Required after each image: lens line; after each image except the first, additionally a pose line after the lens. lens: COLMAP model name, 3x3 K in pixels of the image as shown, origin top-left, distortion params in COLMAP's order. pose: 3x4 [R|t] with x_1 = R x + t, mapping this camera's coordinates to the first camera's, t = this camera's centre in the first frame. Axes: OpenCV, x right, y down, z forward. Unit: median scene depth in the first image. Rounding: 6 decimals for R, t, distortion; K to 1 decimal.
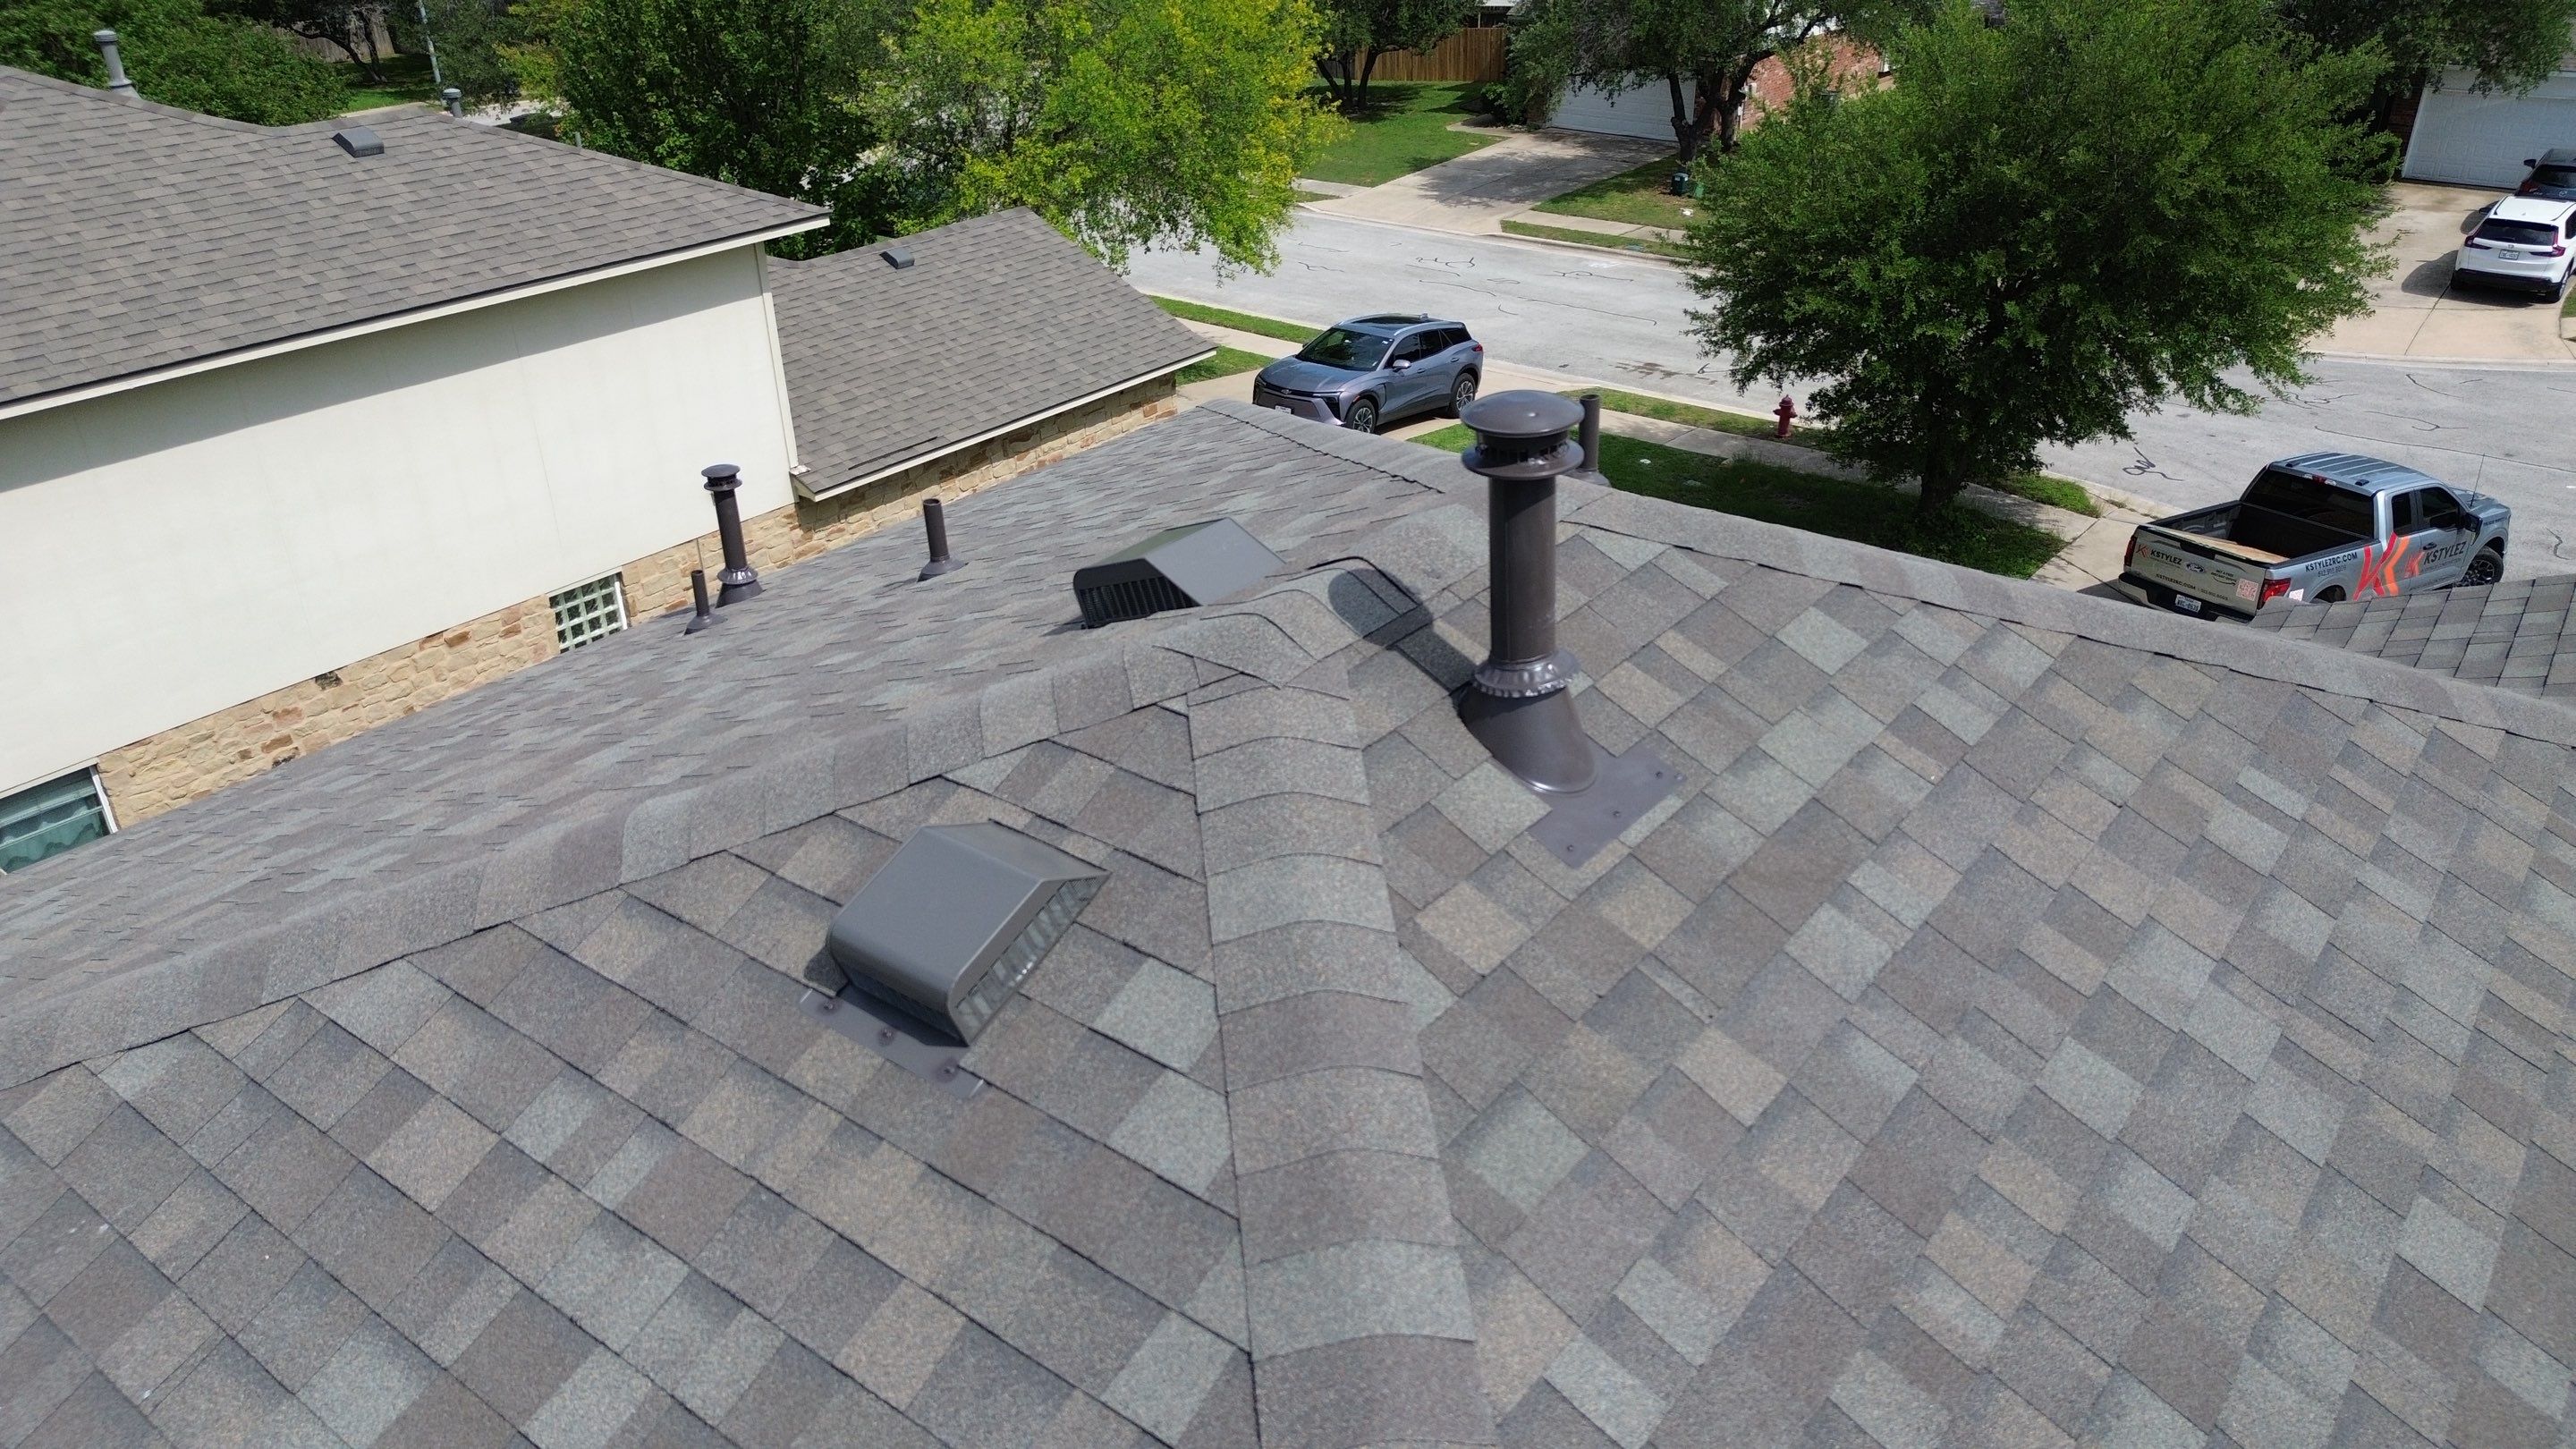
lens RADIAL K [[1813.7, 0, 1289.3], [0, 1813.7, 726.7], [0, 0, 1]] dist [0.085627, -0.085438]
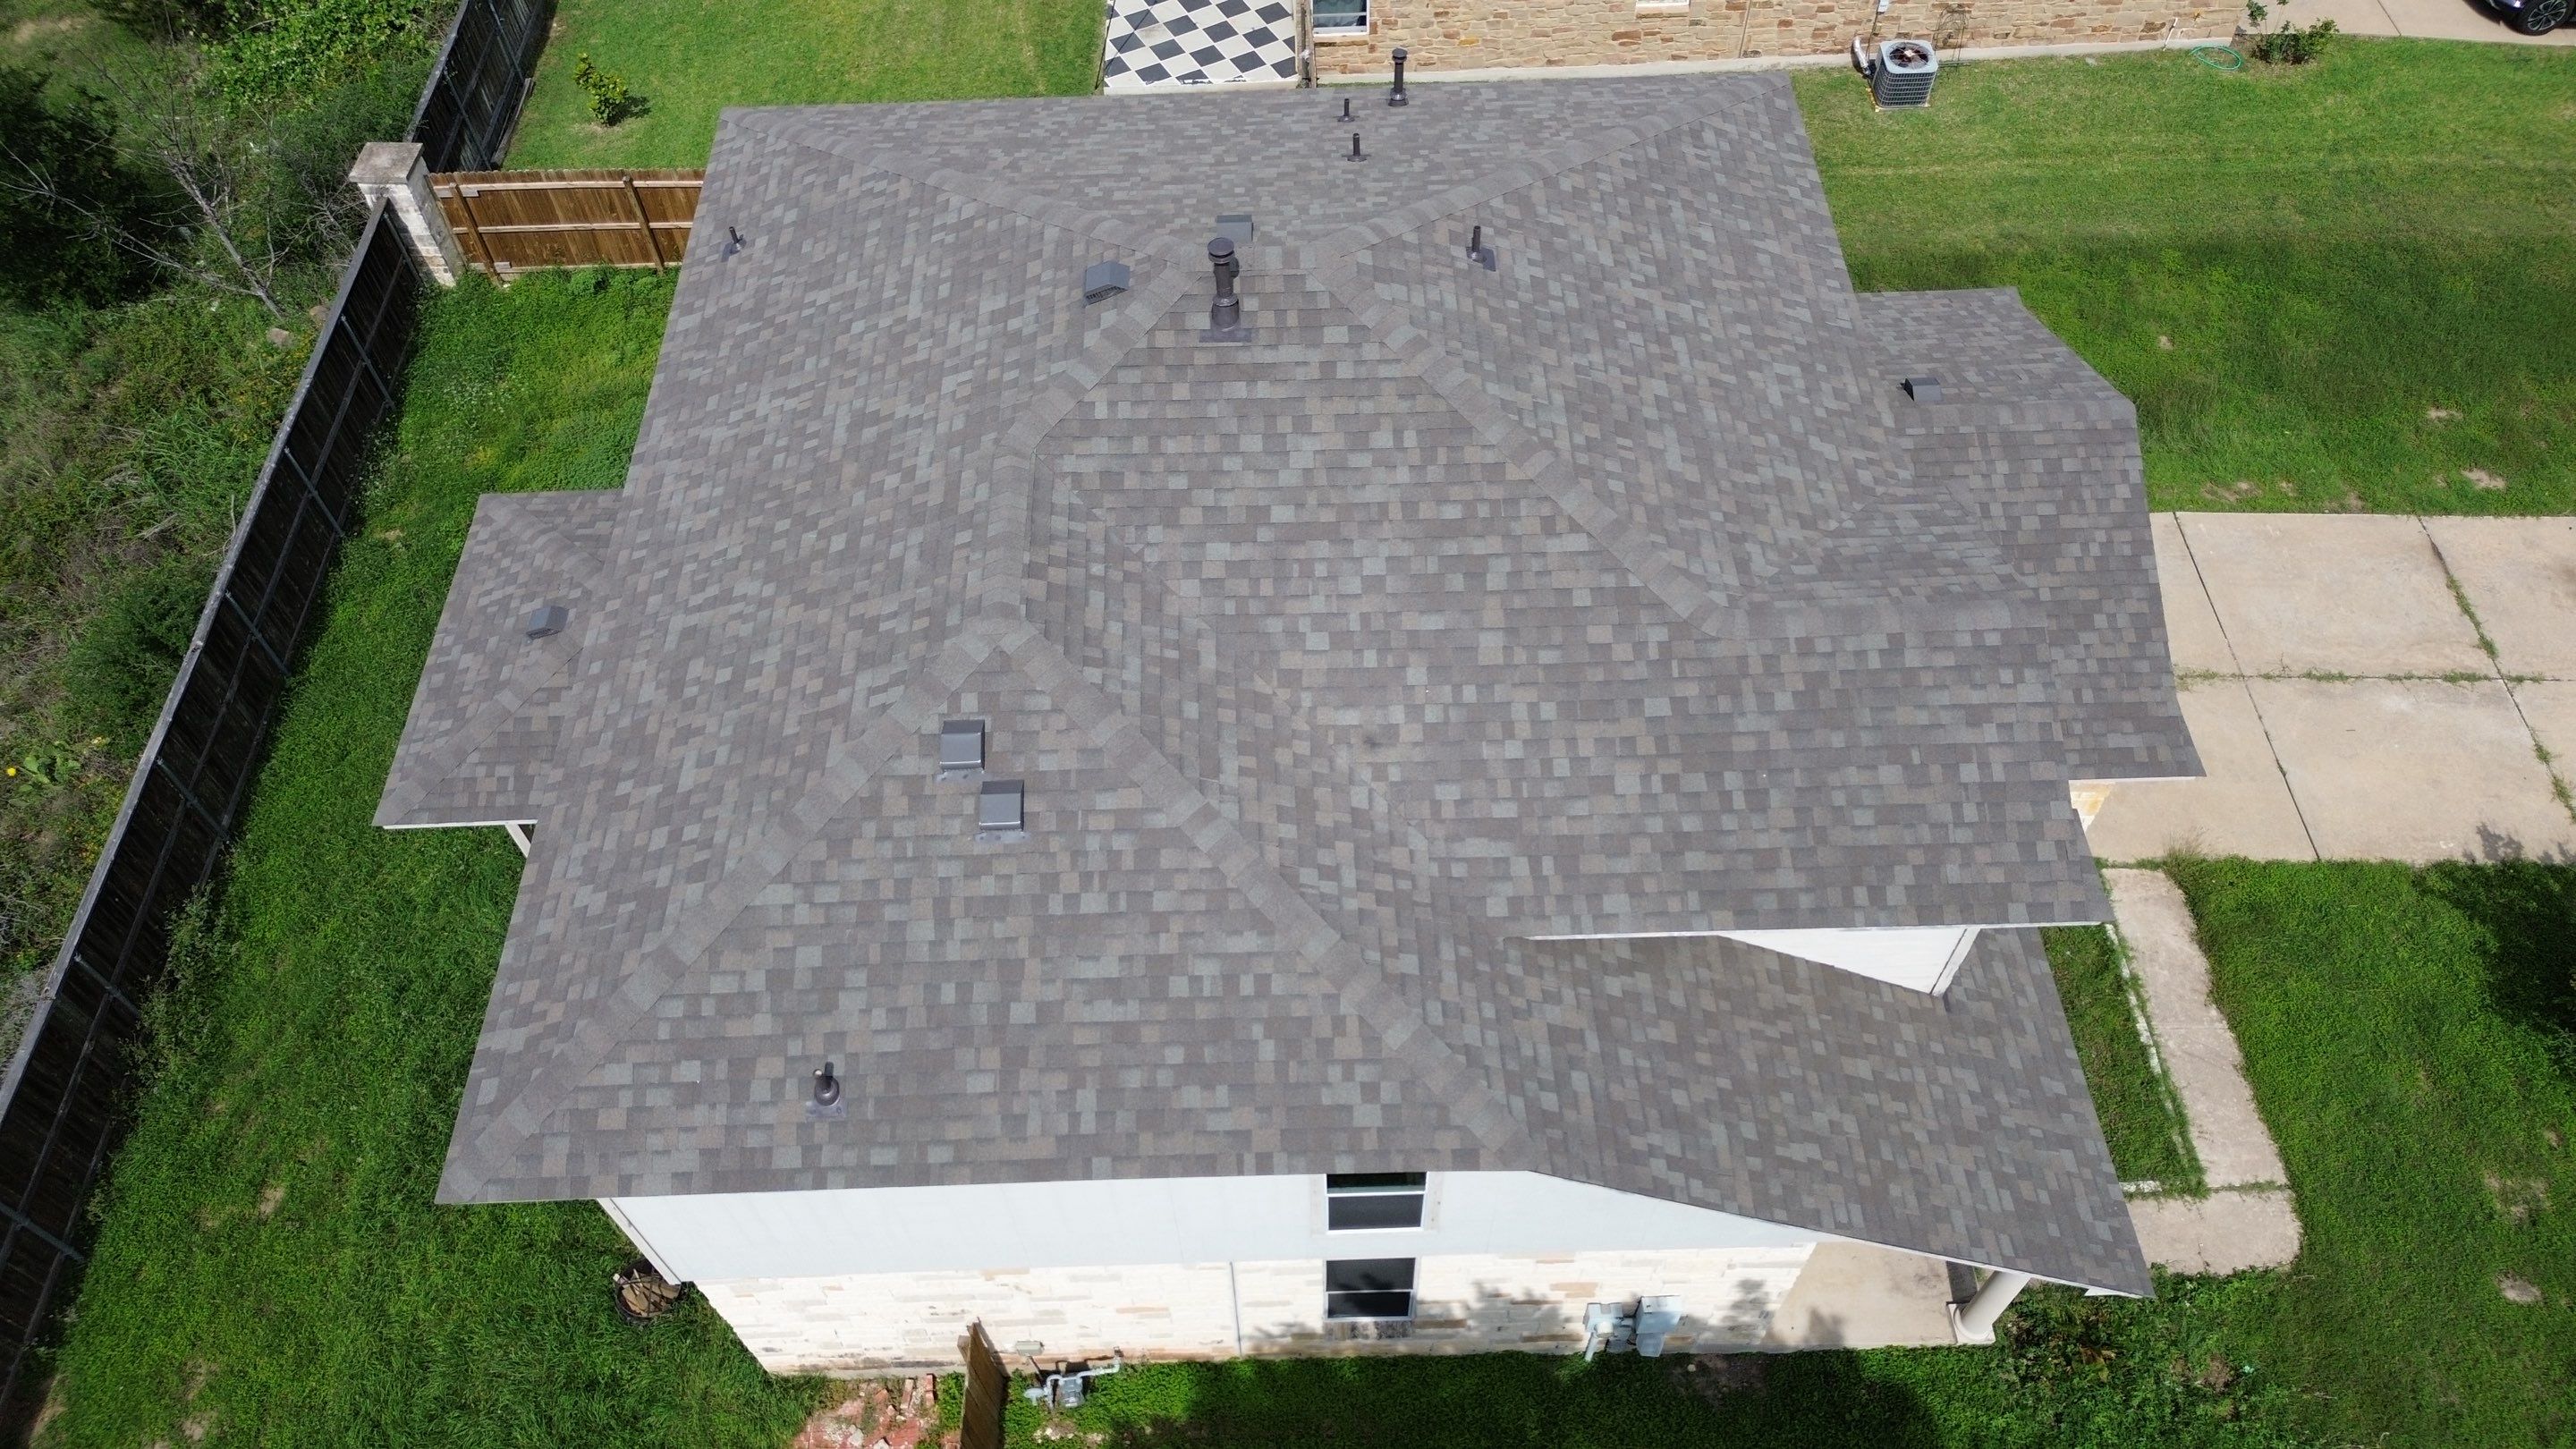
lens RADIAL K [[1813.7, 0, 1291.5], [0, 1813.7, 722.9], [0, 0, 1]] dist [0.085627, -0.085438]
pose [[0.628524, 0.628563, -0.458112, 3.182733], [-0.353913, 0.755607, 0.551184, -1.914589], [0.692607, -0.184301, 0.697373, -2.349398]]
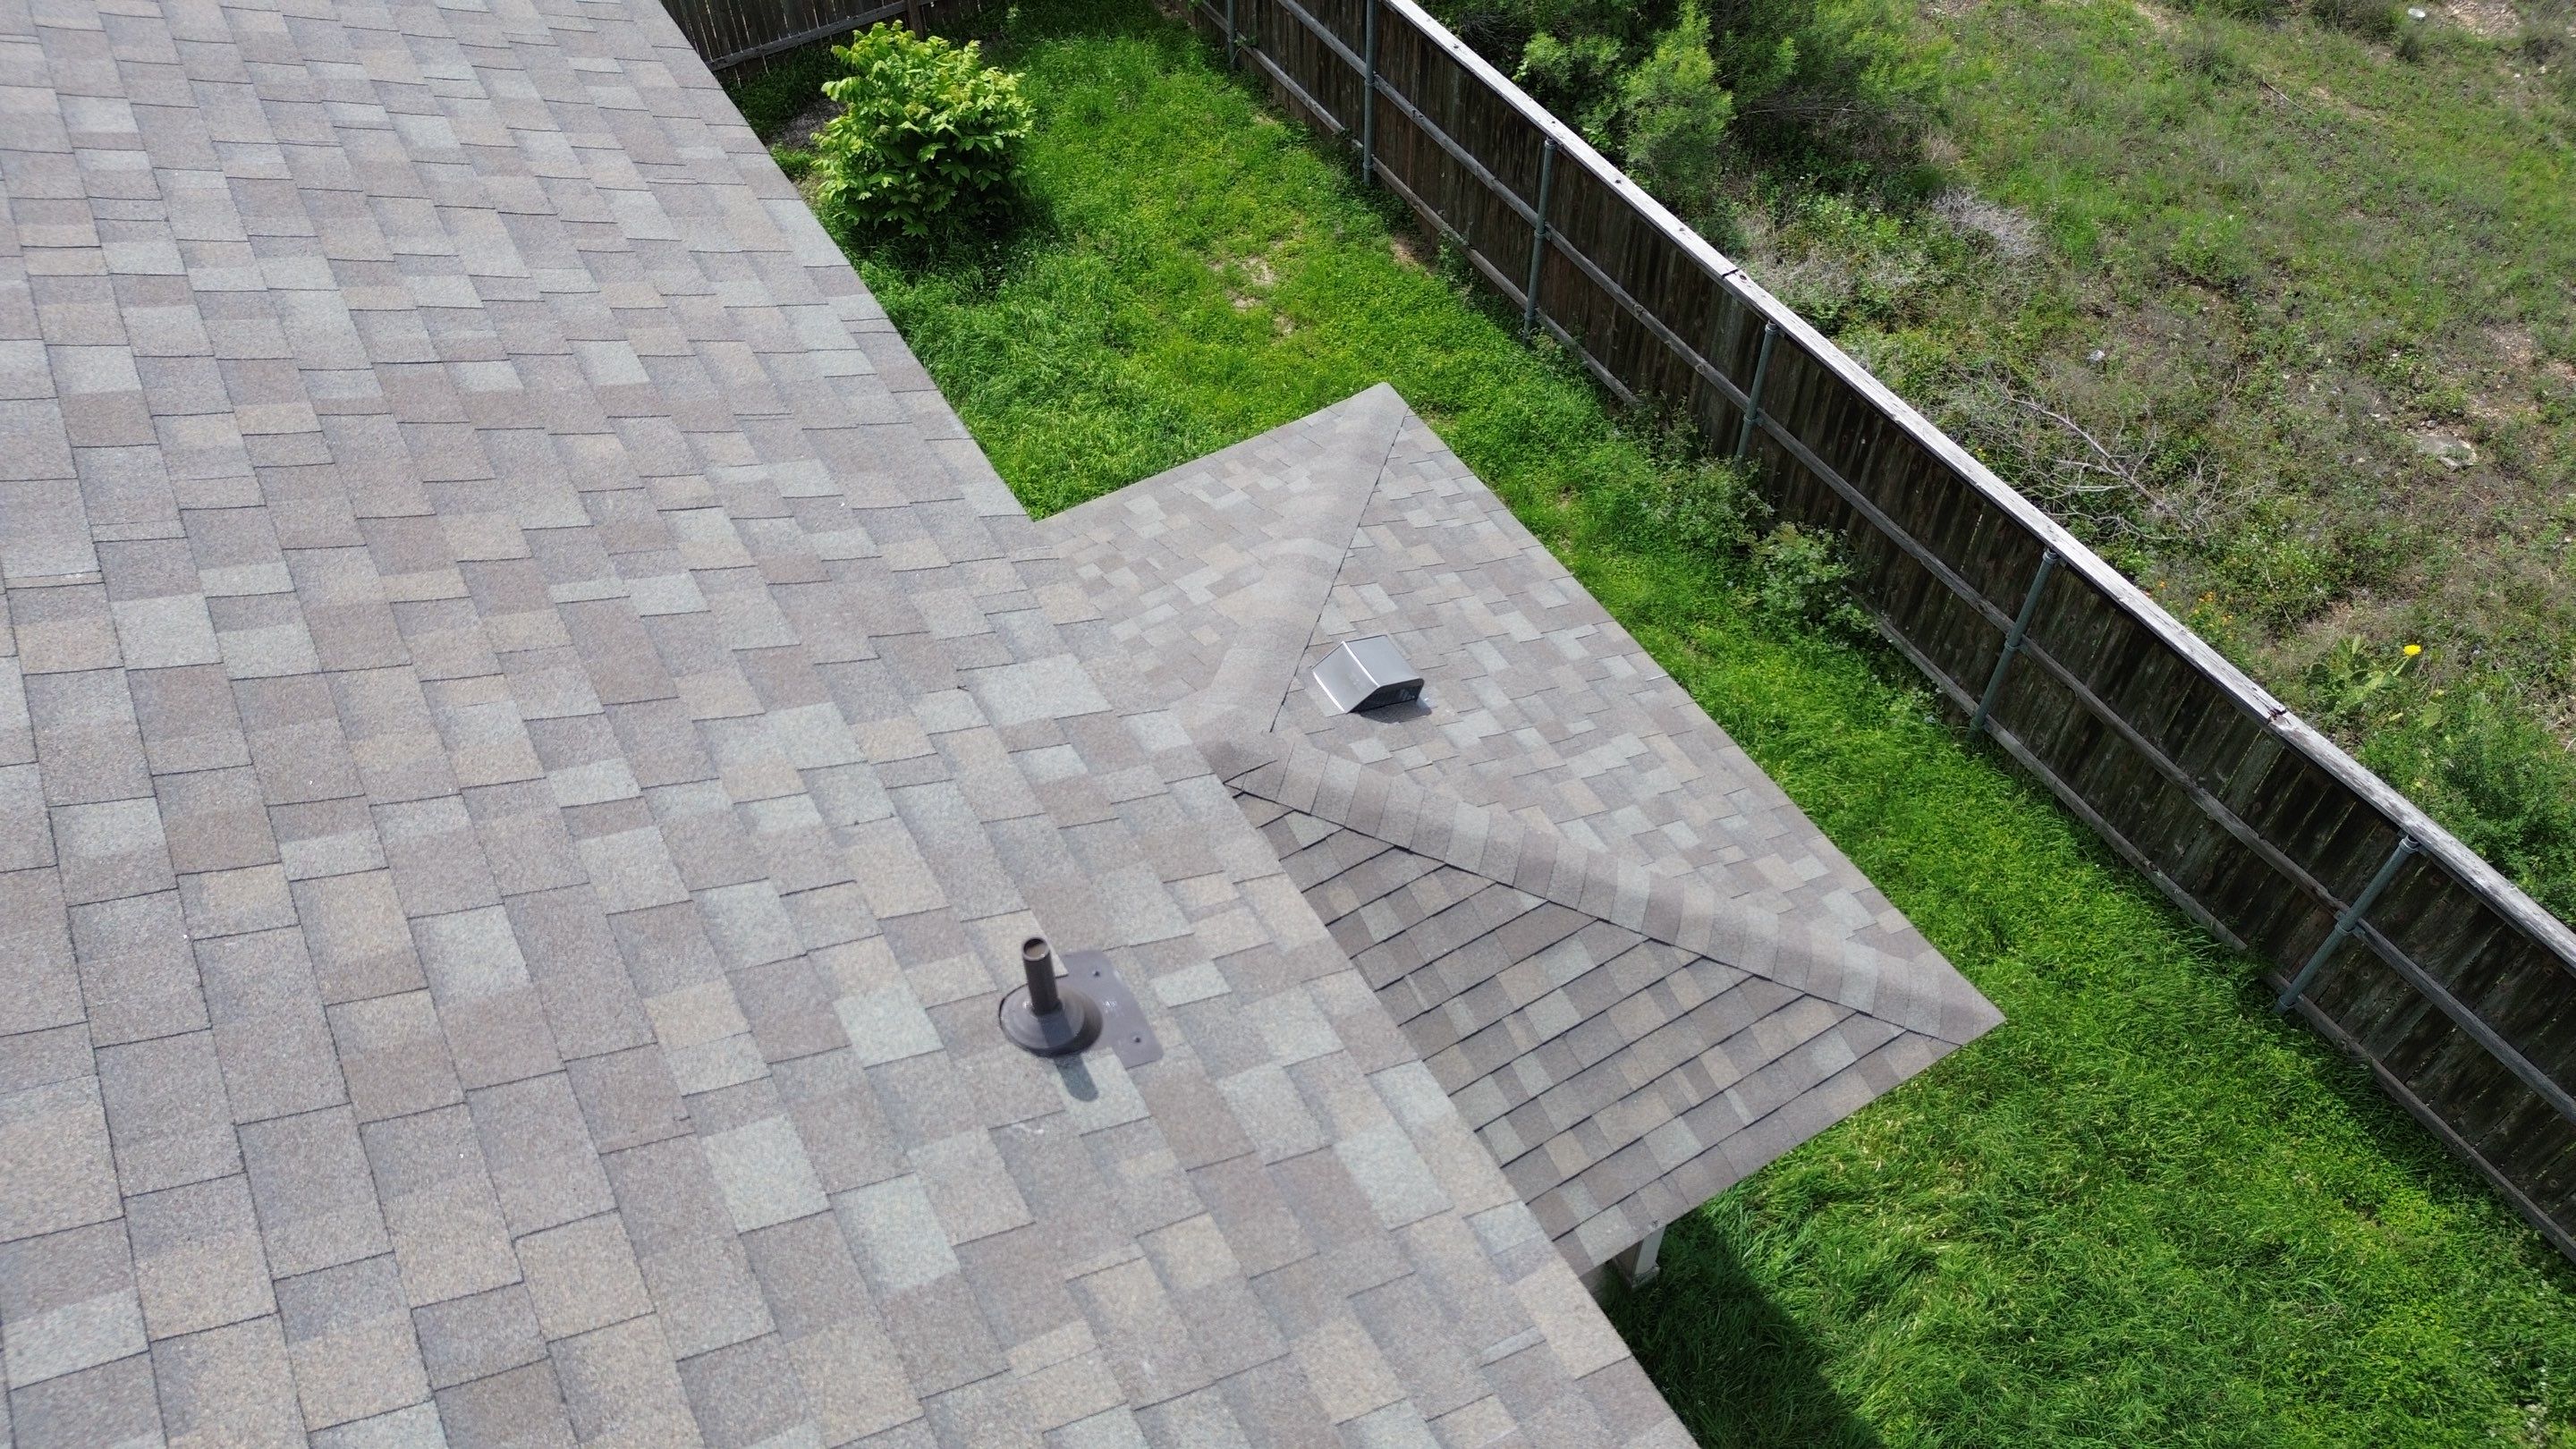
lens RADIAL K [[1813.7, 0, 1282.8], [0, 1813.7, 729.1], [0, 0, 1]] dist [0.085627, -0.085438]
pose [[-0.925298, -0.275238, 0.260897, -2.008879], [0.198518, 0.234634, 0.951597, -0.240333], [-0.323131, 0.932304, -0.162467, 0.802703]]
